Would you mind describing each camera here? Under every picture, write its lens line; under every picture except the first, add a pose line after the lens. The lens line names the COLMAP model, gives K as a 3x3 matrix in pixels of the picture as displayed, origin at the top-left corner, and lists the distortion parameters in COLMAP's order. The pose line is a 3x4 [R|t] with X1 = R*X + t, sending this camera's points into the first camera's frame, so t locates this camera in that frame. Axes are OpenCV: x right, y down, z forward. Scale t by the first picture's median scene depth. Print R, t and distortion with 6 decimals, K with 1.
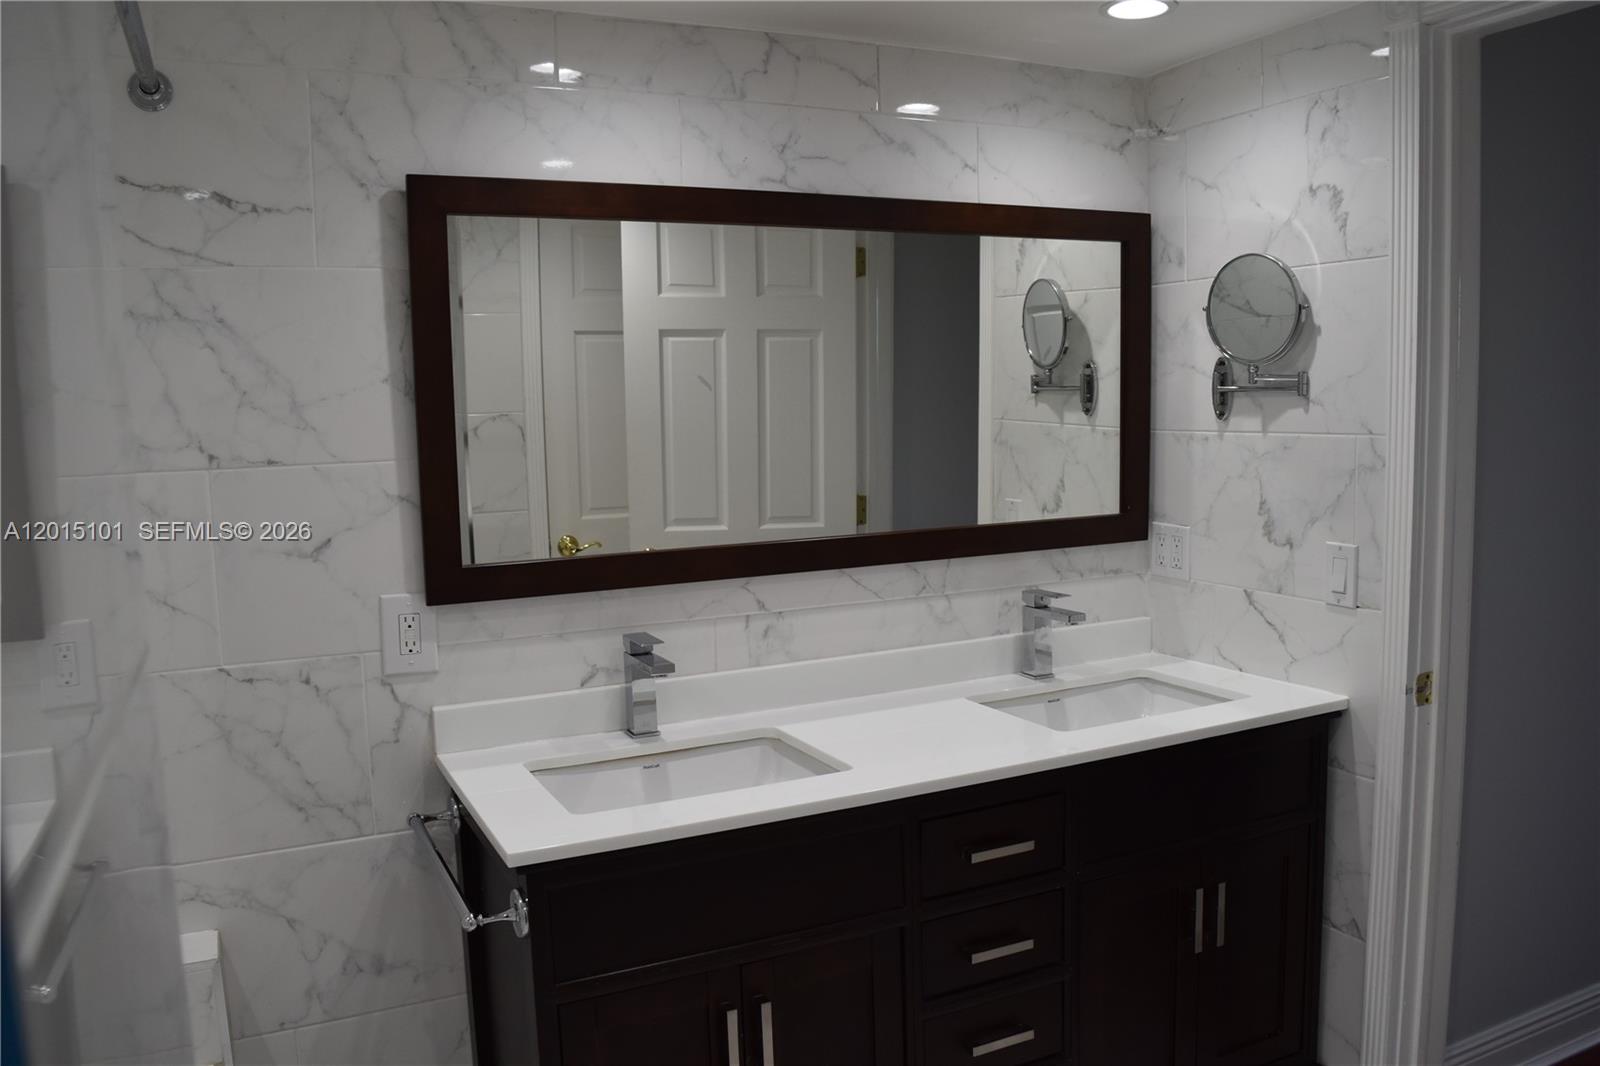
lens RADIAL K [[1248.7, 0, 800.0], [0, 1248.7, 533.0], [0, 0, 1]] dist [-0.088127, 0.003406]
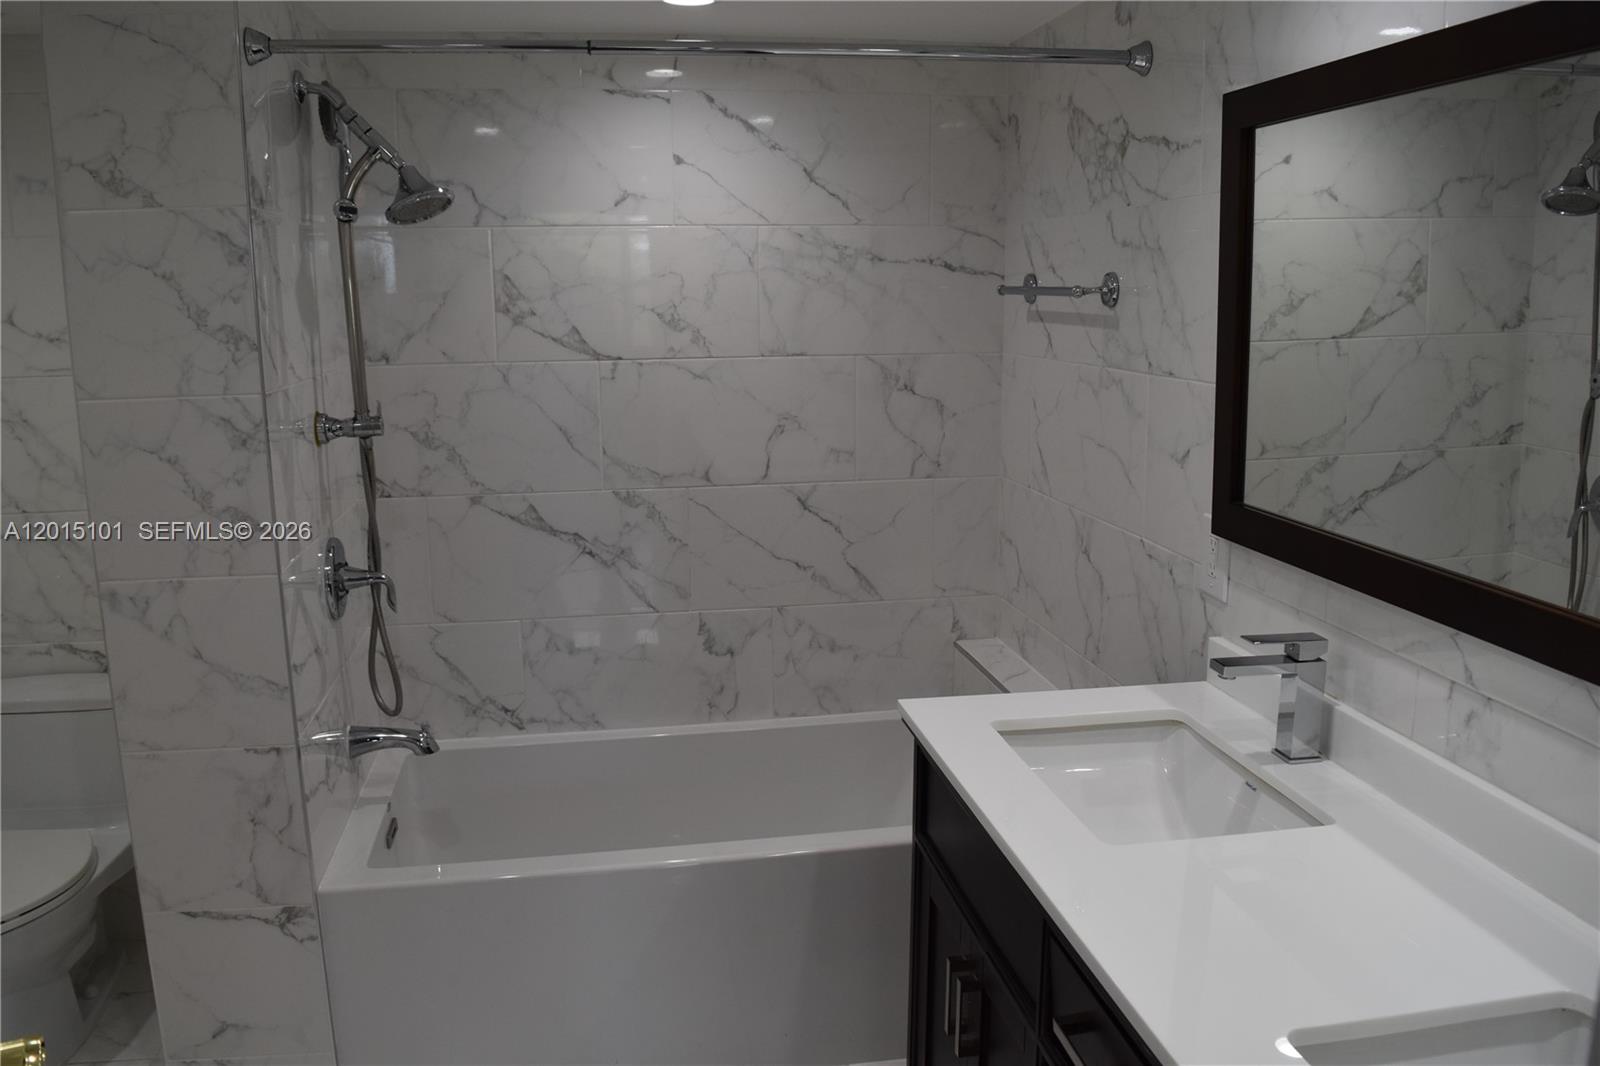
lens RADIAL K [[1248.7, 0, 800.0], [0, 1248.7, 533.0], [0, 0, 1]] dist [-0.088127, 0.003406]
pose [[-0.270795, 0.208667, -0.939749, 0.724285], [-0.092631, 0.966045, 0.241198, -0.150616], [0.958170, 0.152366, -0.242271, 0.918217]]
